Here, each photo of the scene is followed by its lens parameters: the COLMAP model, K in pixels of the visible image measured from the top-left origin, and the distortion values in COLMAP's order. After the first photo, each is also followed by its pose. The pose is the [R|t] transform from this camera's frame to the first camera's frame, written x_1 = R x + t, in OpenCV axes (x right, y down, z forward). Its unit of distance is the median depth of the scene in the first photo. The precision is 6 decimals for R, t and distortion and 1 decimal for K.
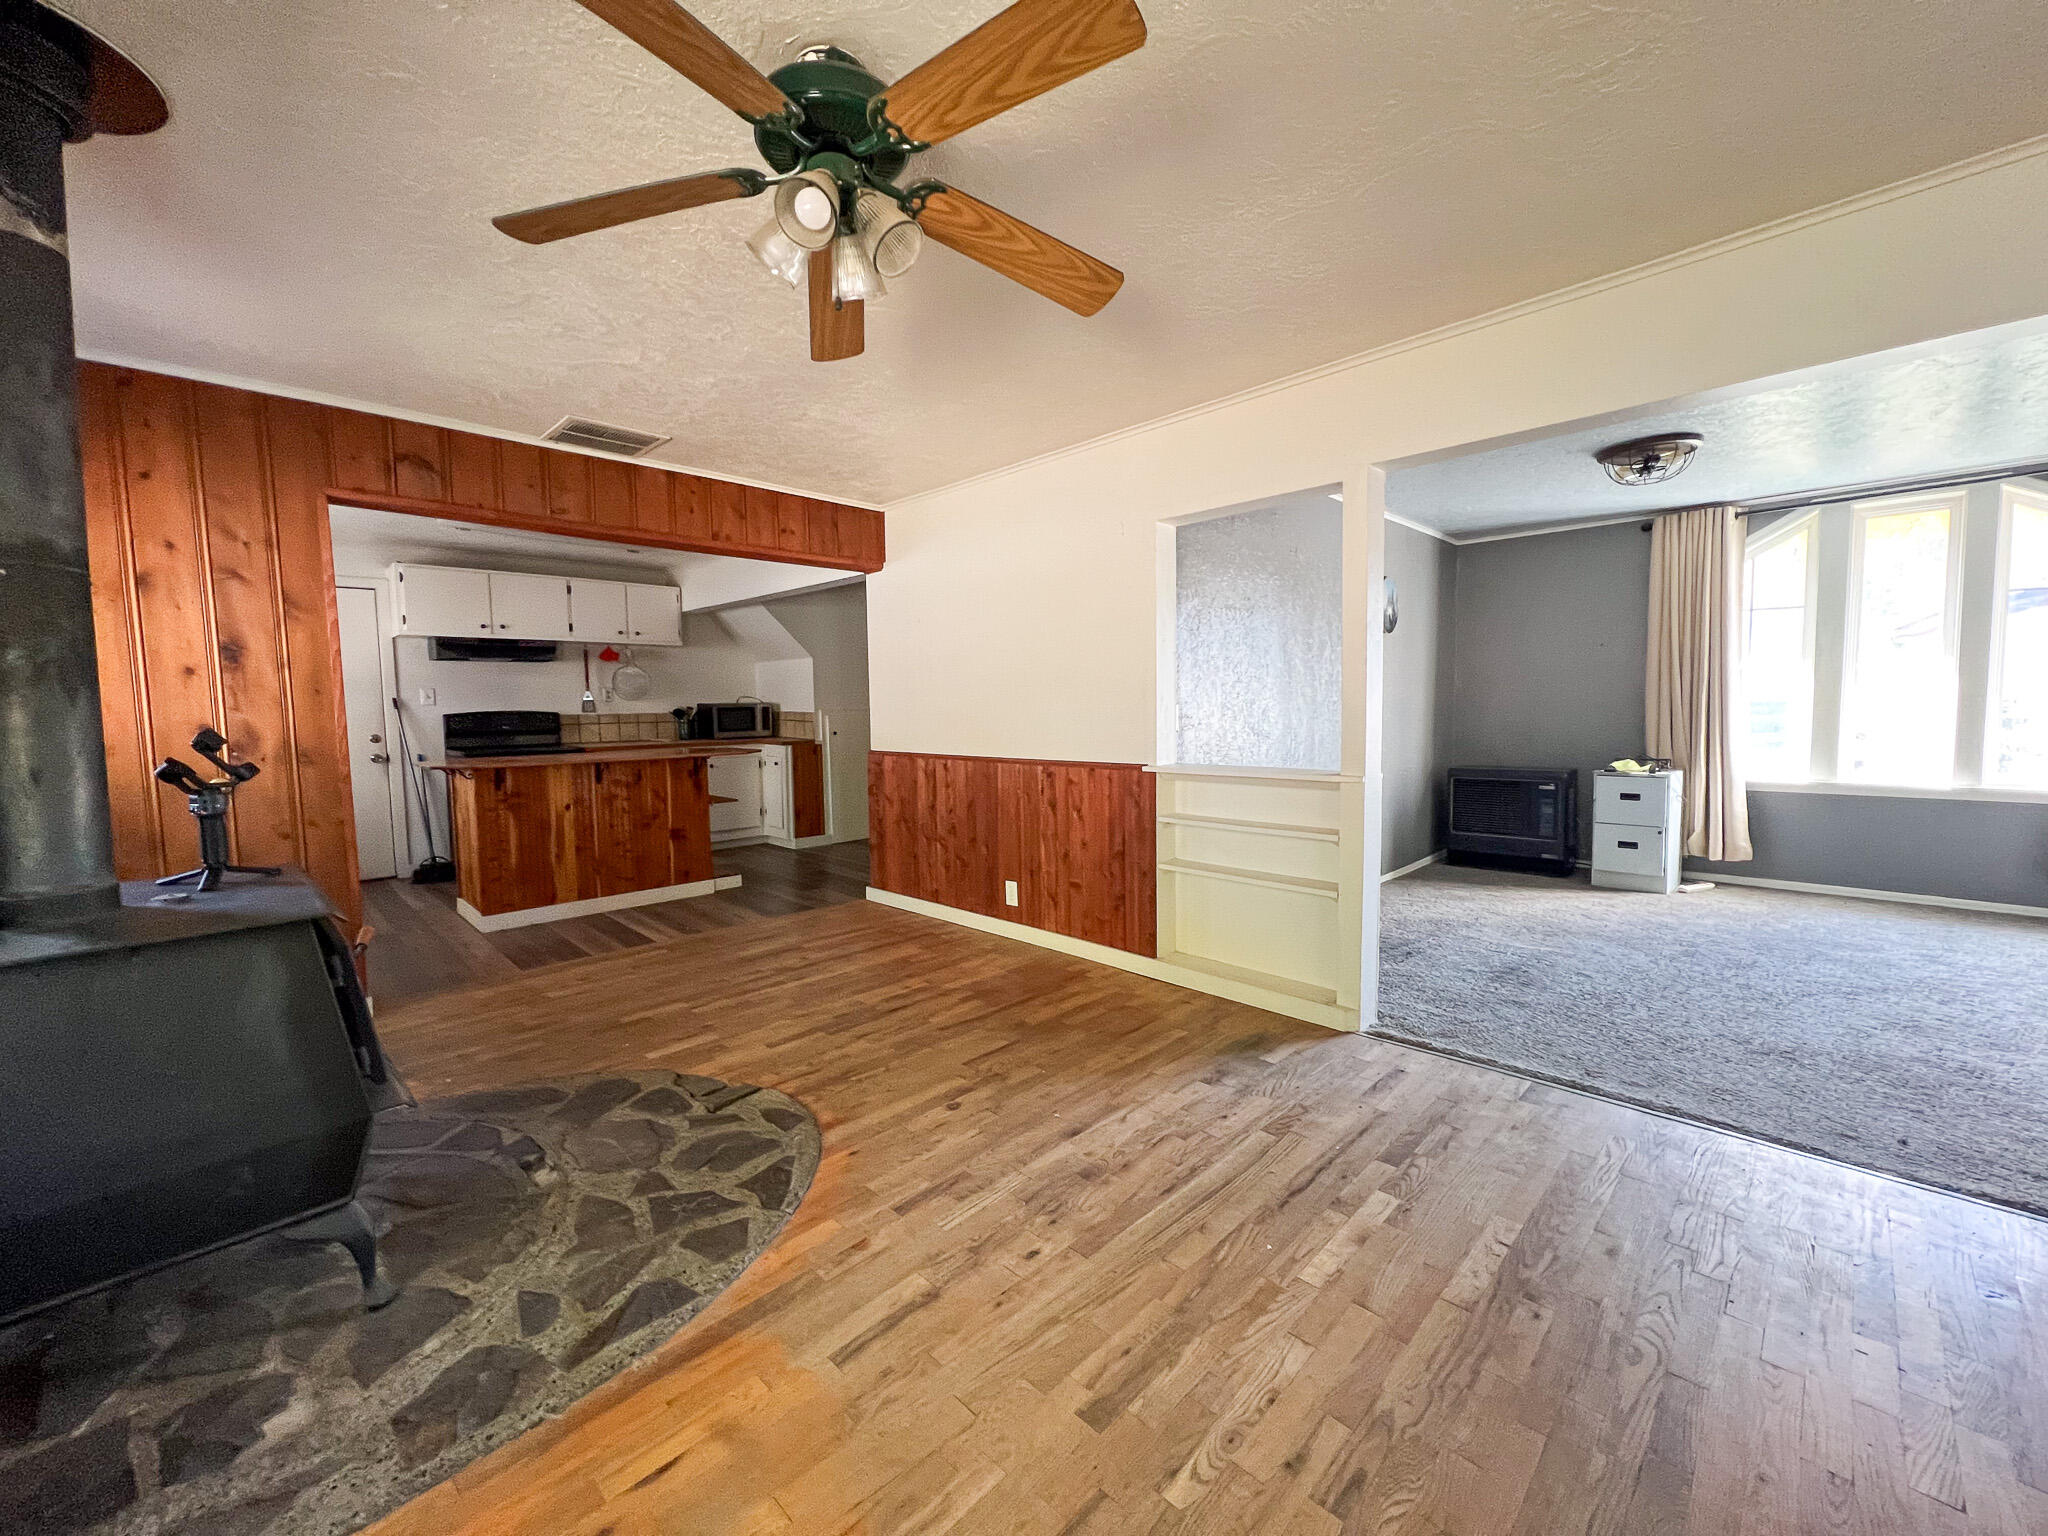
lens RADIAL K [[815.0, 0, 1021.7], [0, 815.0, 763.3], [0, 0, 1]] dist [-0.002767, 0.000385]
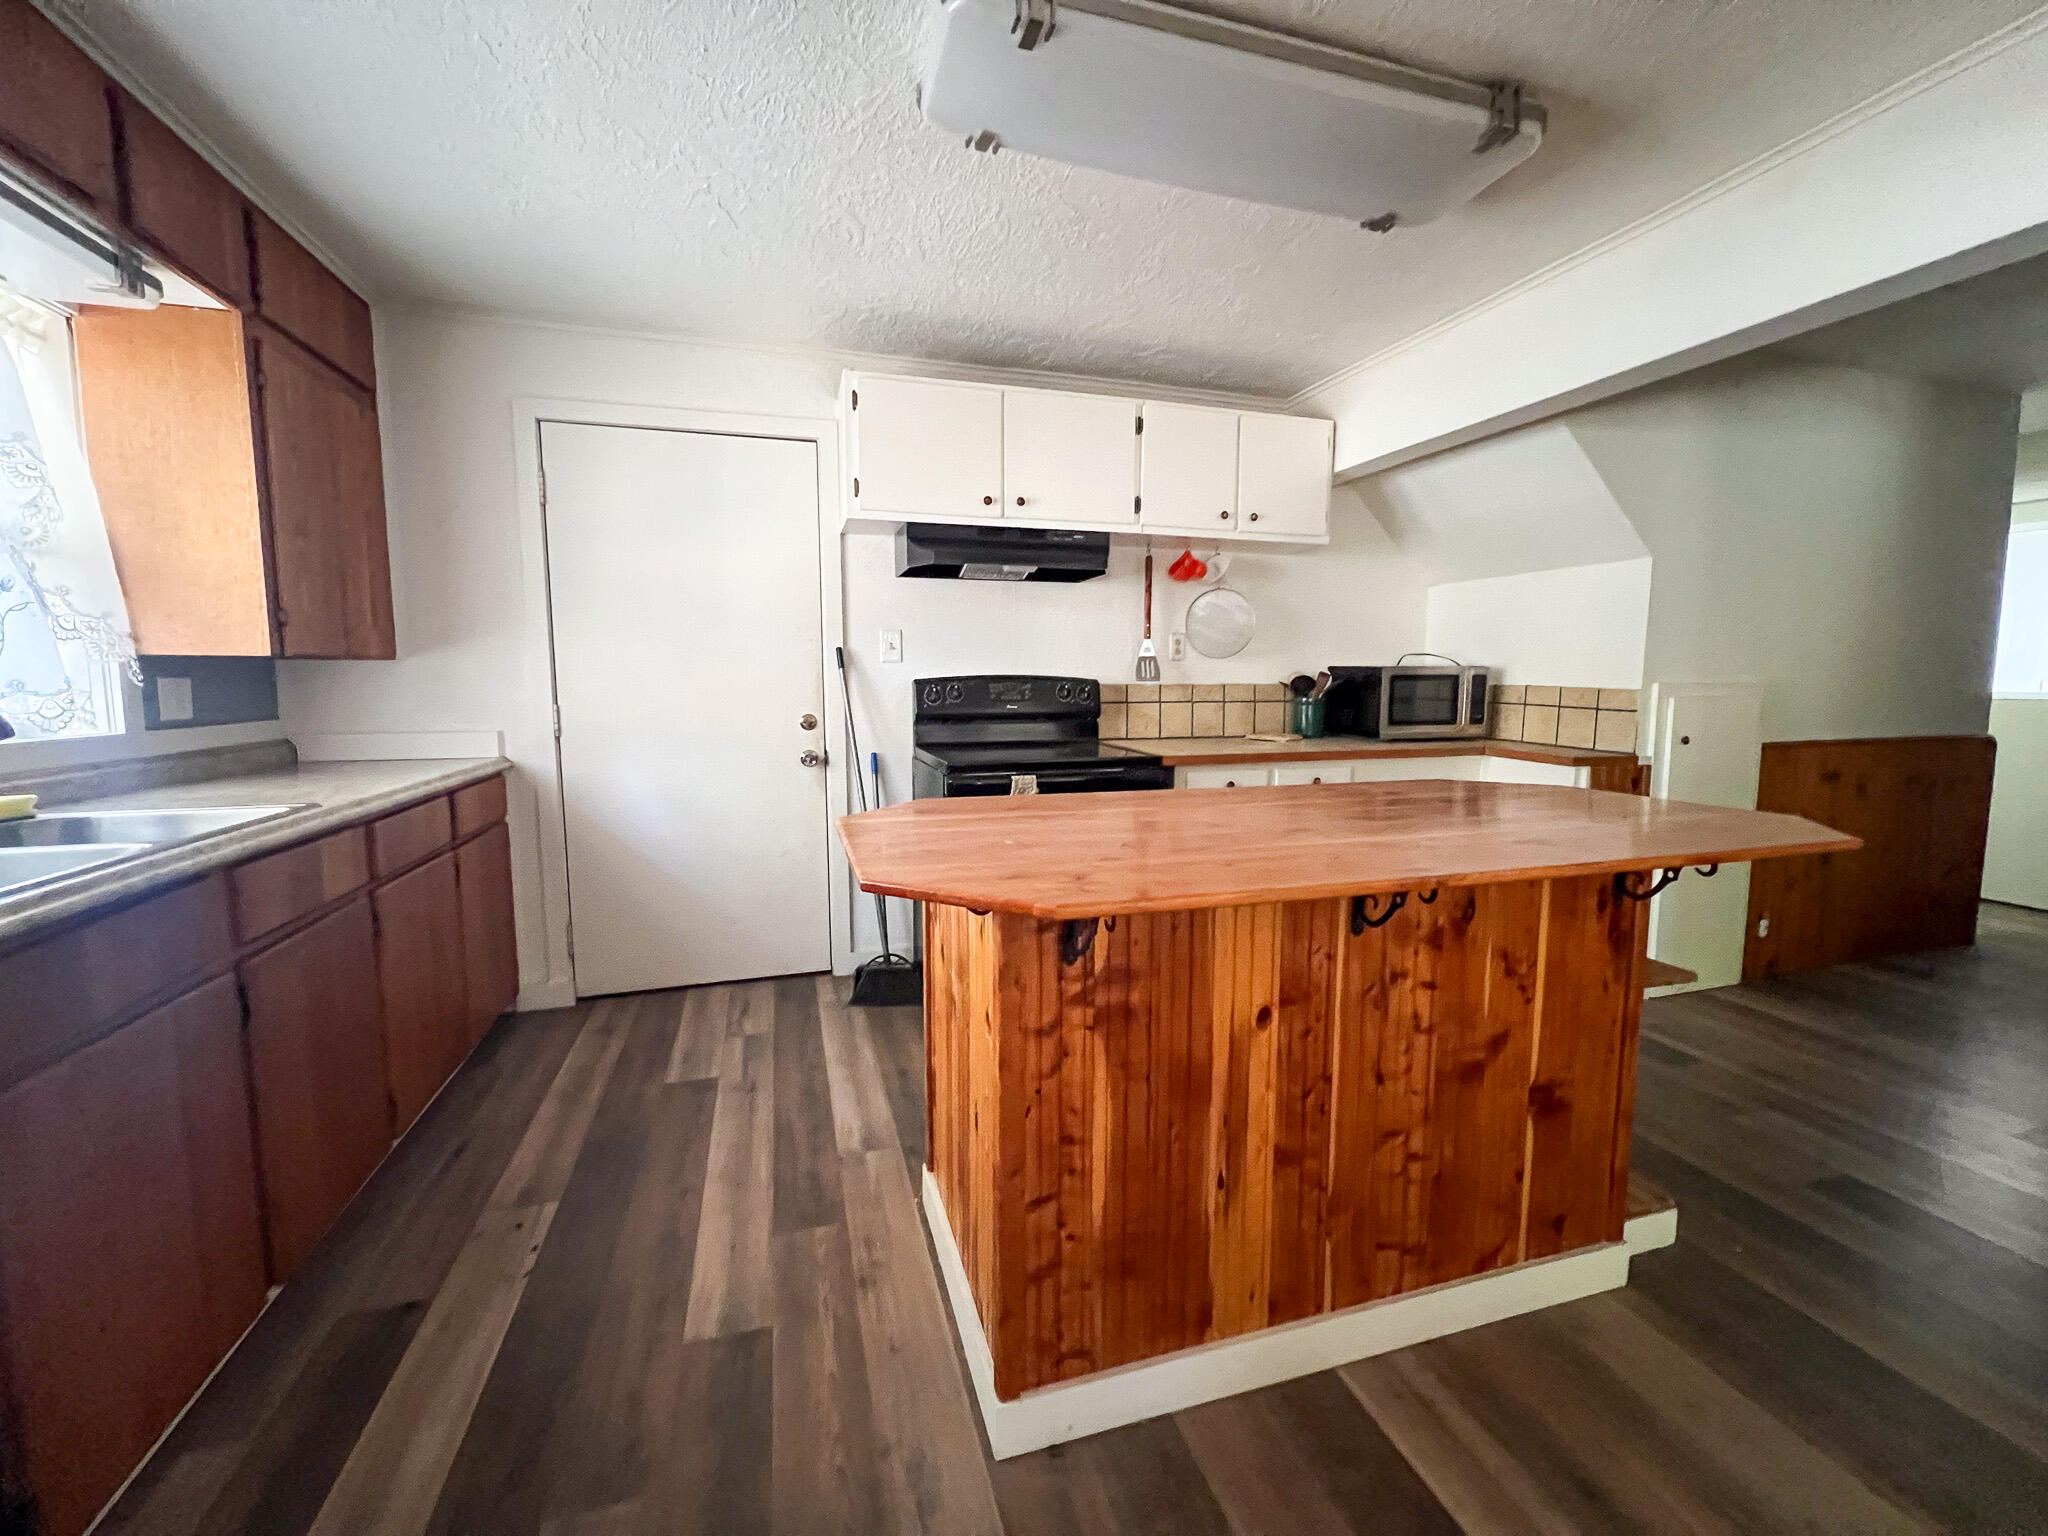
lens RADIAL K [[815.0, 0, 1020.7], [0, 815.0, 760.5], [0, 0, 1]] dist [-0.002767, 0.000385]
pose [[0.883413, 0.061297, -0.464569, -0.675078], [-0.046767, 0.997991, 0.042747, -0.056776], [0.466256, -0.016037, 0.884505, 0.950241]]
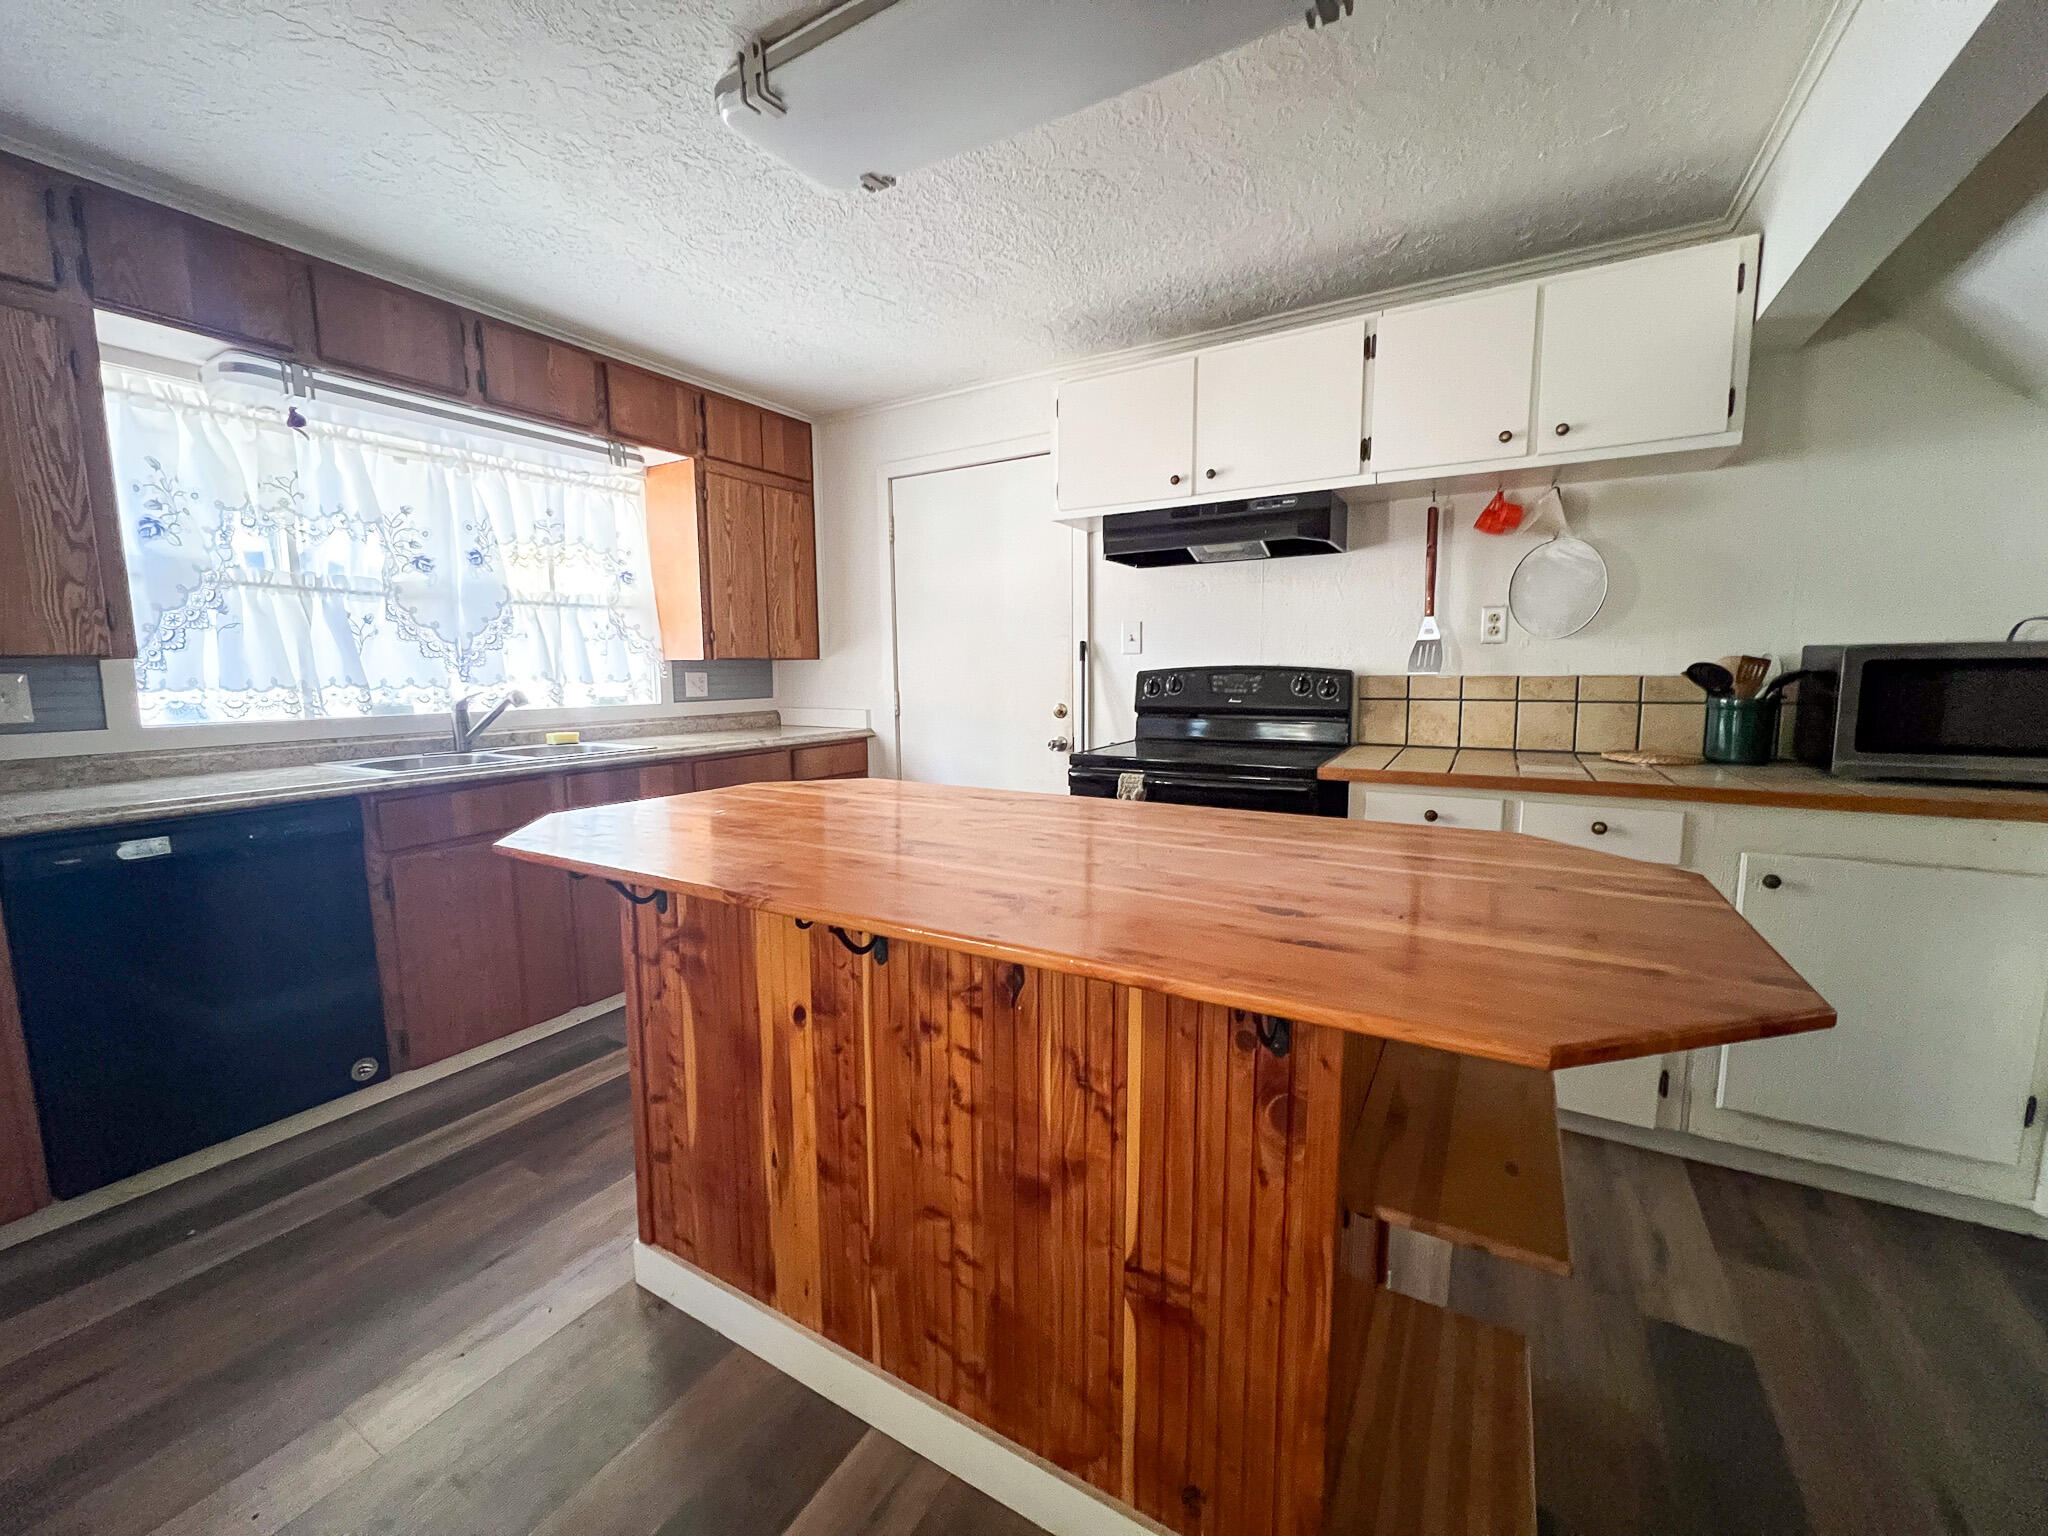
lens RADIAL K [[815.0, 0, 1019.5], [0, 815.0, 760.6], [0, 0, 1]] dist [-0.002767, 0.000385]
pose [[0.257527, 0.120055, -0.958784, -0.374003], [-0.066498, 0.992101, 0.106366, -0.090452], [0.963980, 0.036365, 0.263476, 1.327281]]
